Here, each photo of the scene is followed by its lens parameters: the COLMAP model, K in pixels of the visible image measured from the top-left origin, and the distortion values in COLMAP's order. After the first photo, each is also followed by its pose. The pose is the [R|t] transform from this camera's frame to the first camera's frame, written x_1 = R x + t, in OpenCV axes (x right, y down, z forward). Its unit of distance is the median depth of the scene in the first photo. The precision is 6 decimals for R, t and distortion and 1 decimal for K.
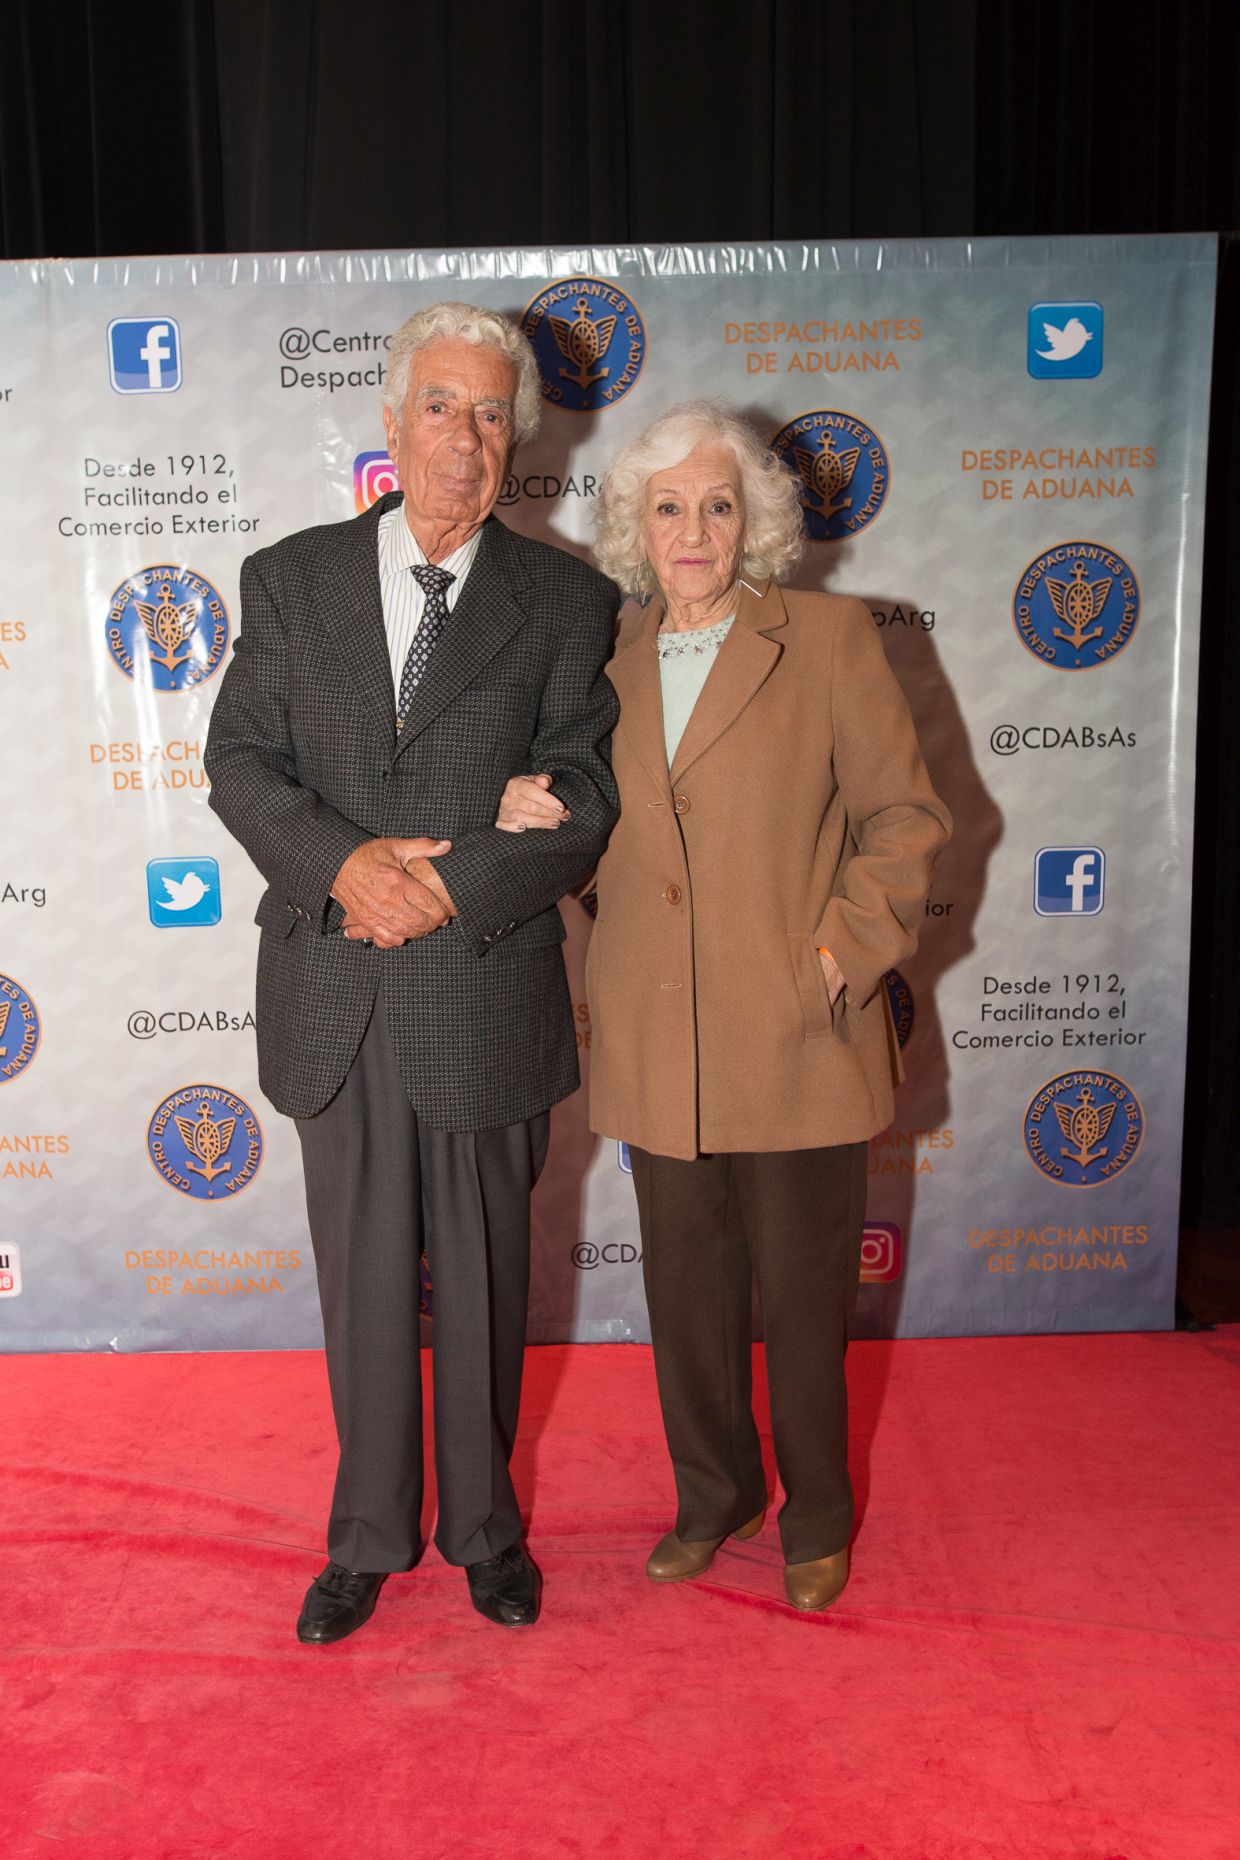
lens RADIAL K [[1706.4, 0, 623.7], [0, 1706.4, 940.1], [0, 0, 1]] dist [-0.026161, 0.000000]
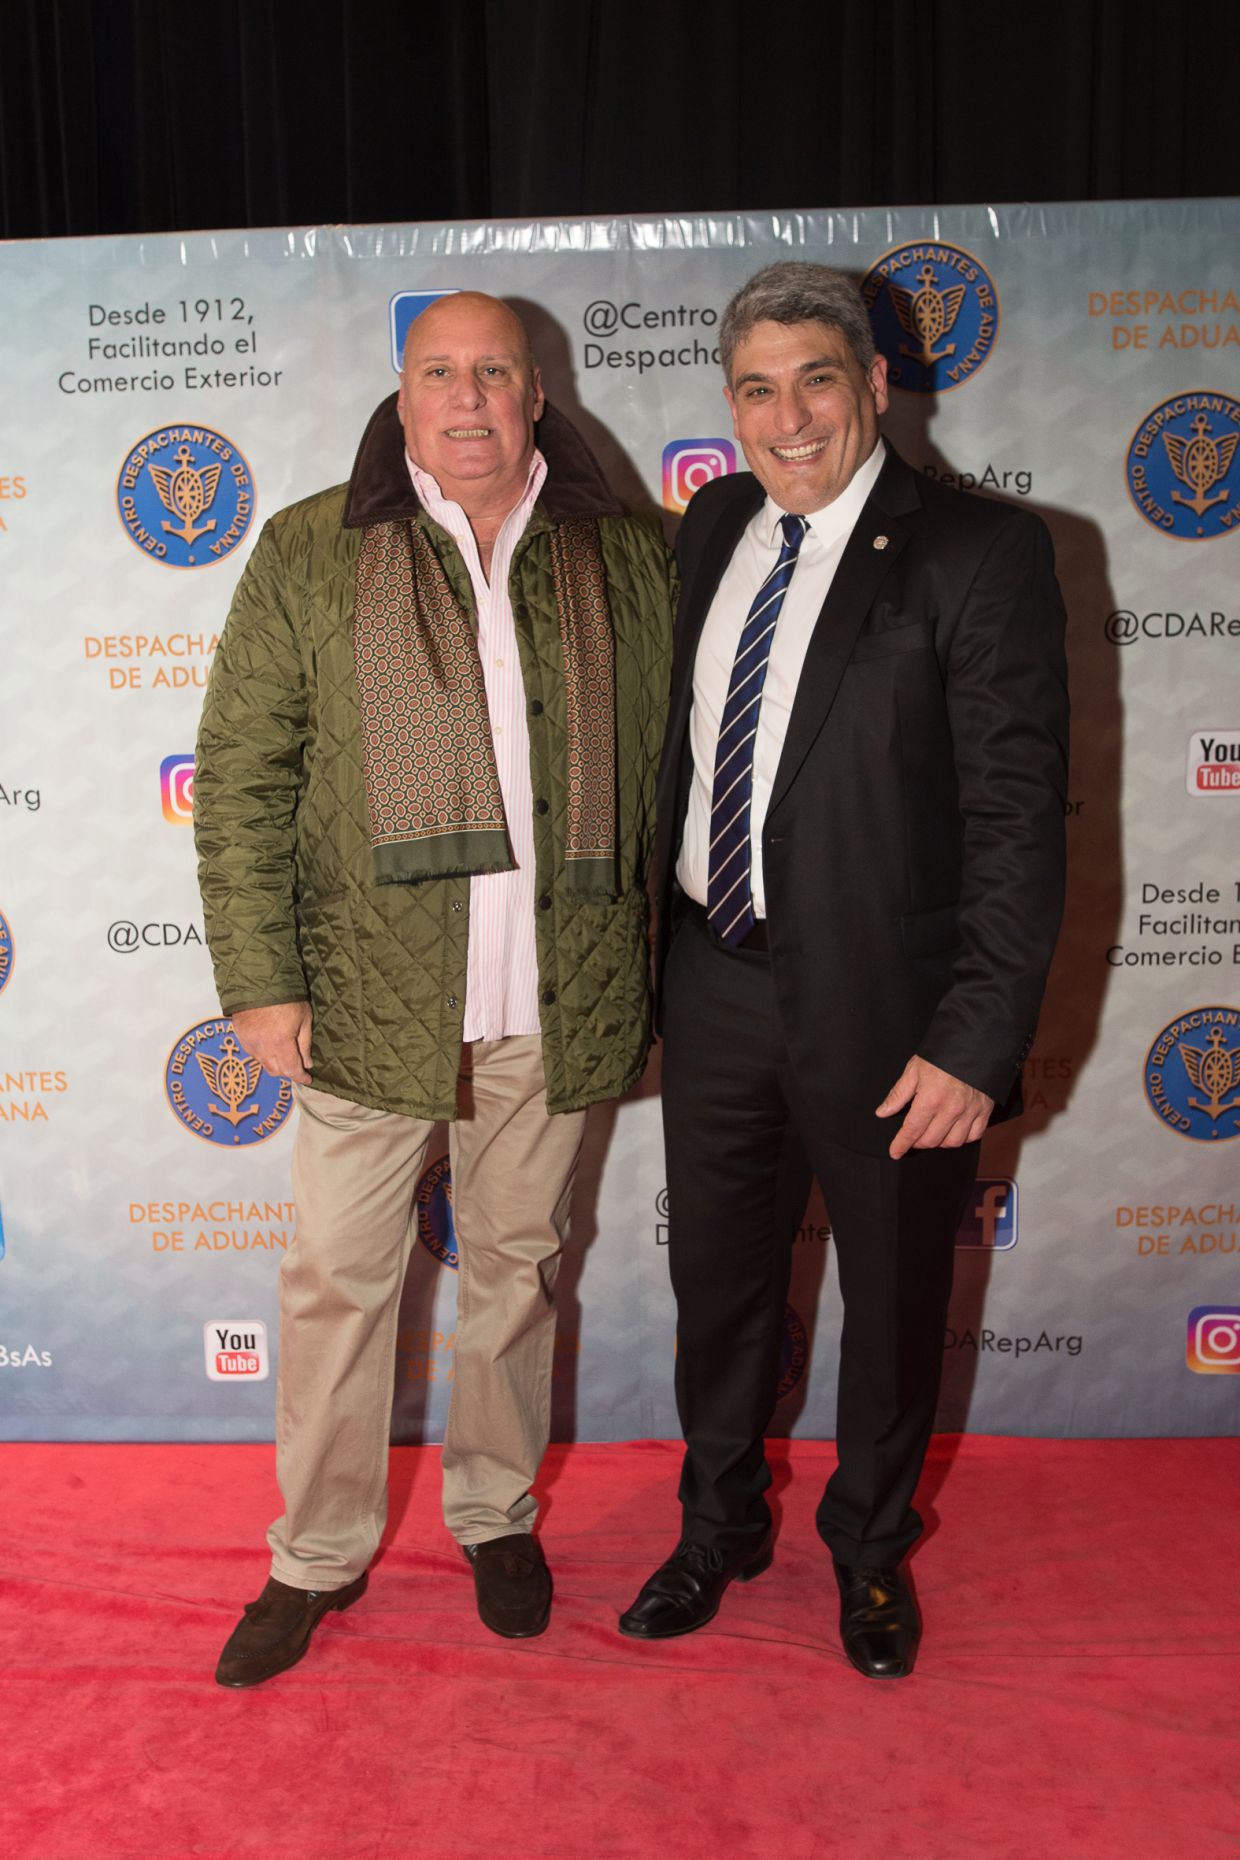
lens RADIAL K [[1706.4, 0, 607.5], [0, 1706.4, 944.7], [0, 0, 1]] dist [-0.026161, 0.000000]
pose [[0.999404, 0.003131, -0.034386, -0.157018], [-0.003377, 0.999969, -0.007102, -0.016748], [0.034363, 0.007214, 0.999383, 0.111445]]
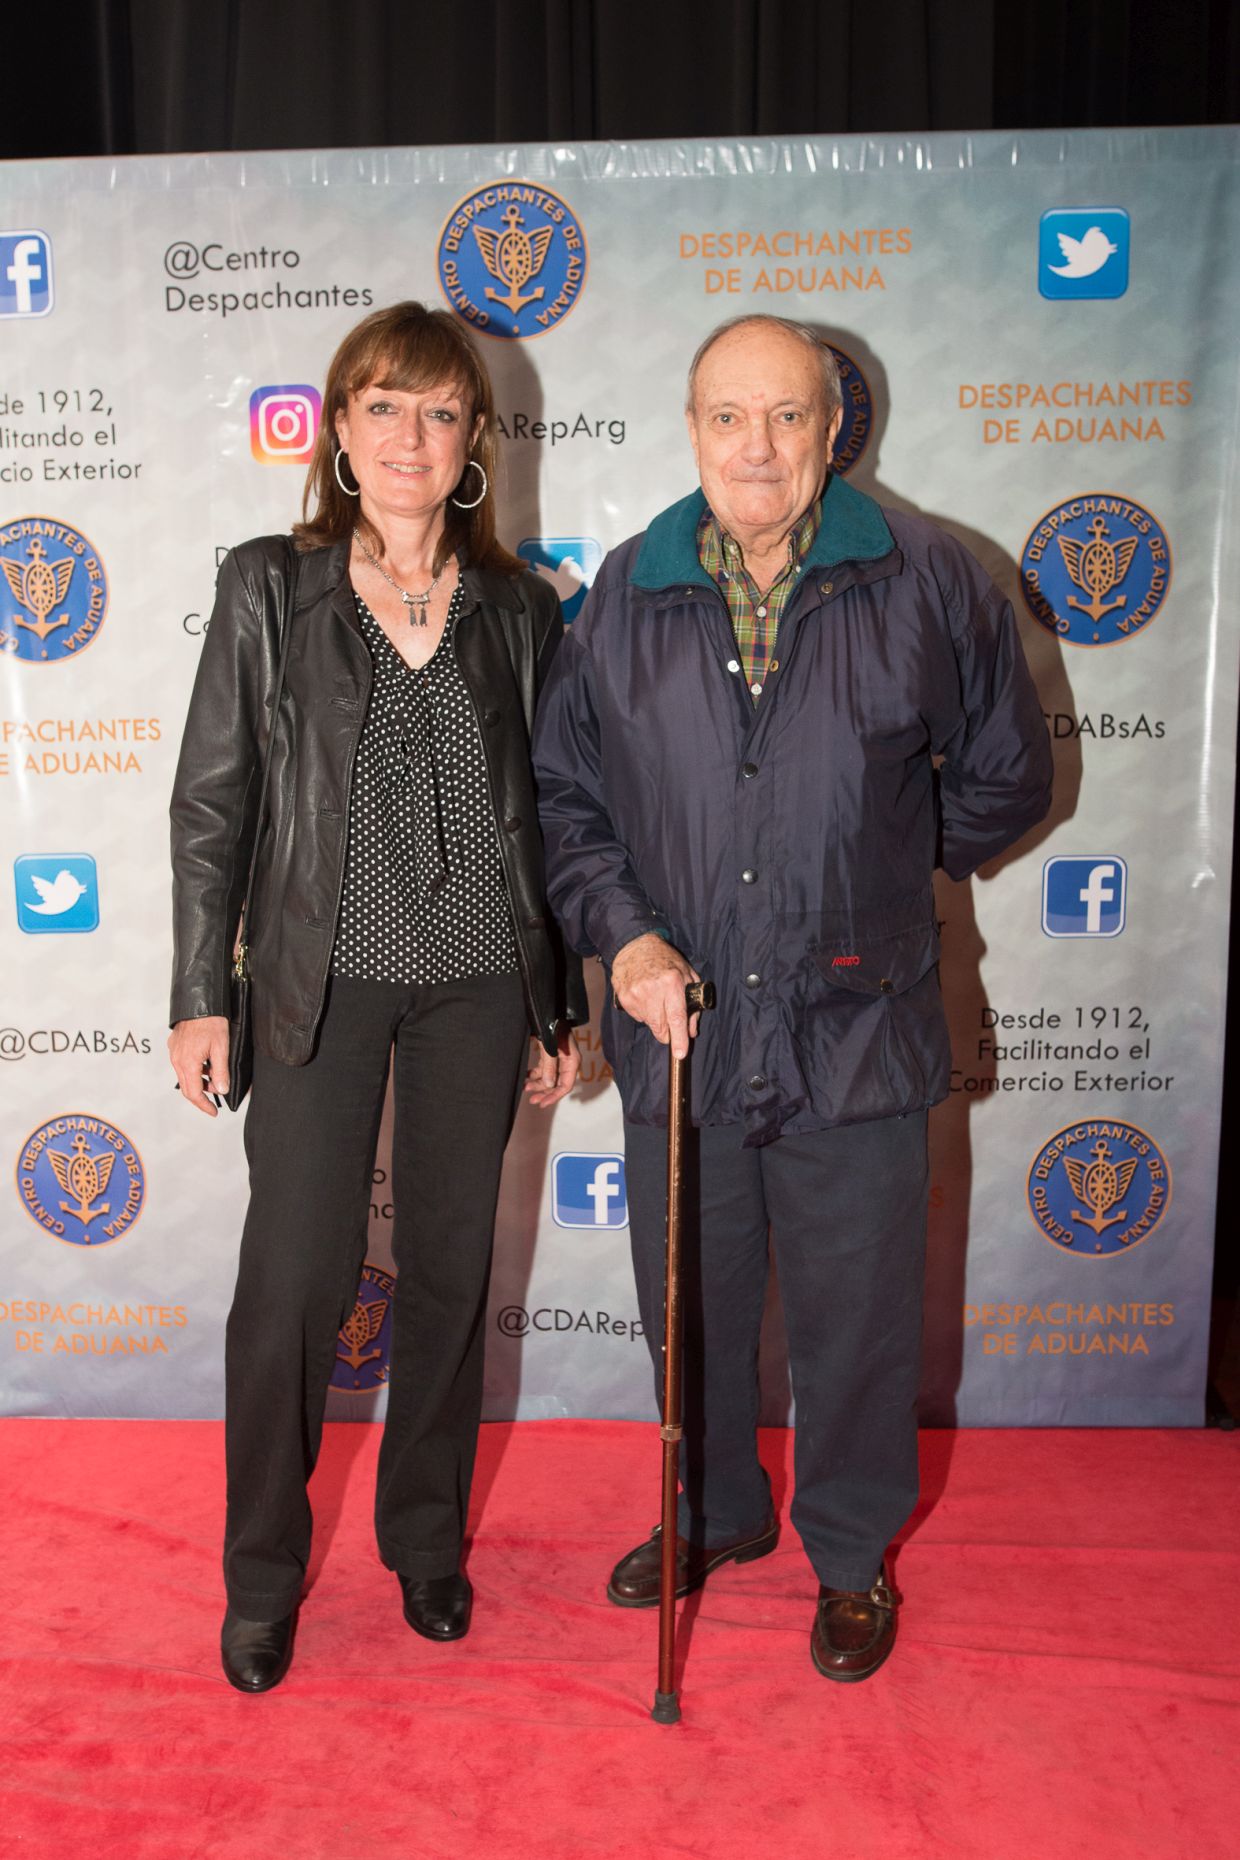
lens RADIAL K [[1706.4, 0, 627.0], [0, 1706.4, 942.4], [0, 0, 1]] dist [-0.026161, 0.000000]
pose [[0.998804, 0.016517, -0.046026, 0.077104], [-0.016843, 0.999836, -0.006692, -0.002331], [0.045908, 0.007459, 0.998918, 0.150076]]
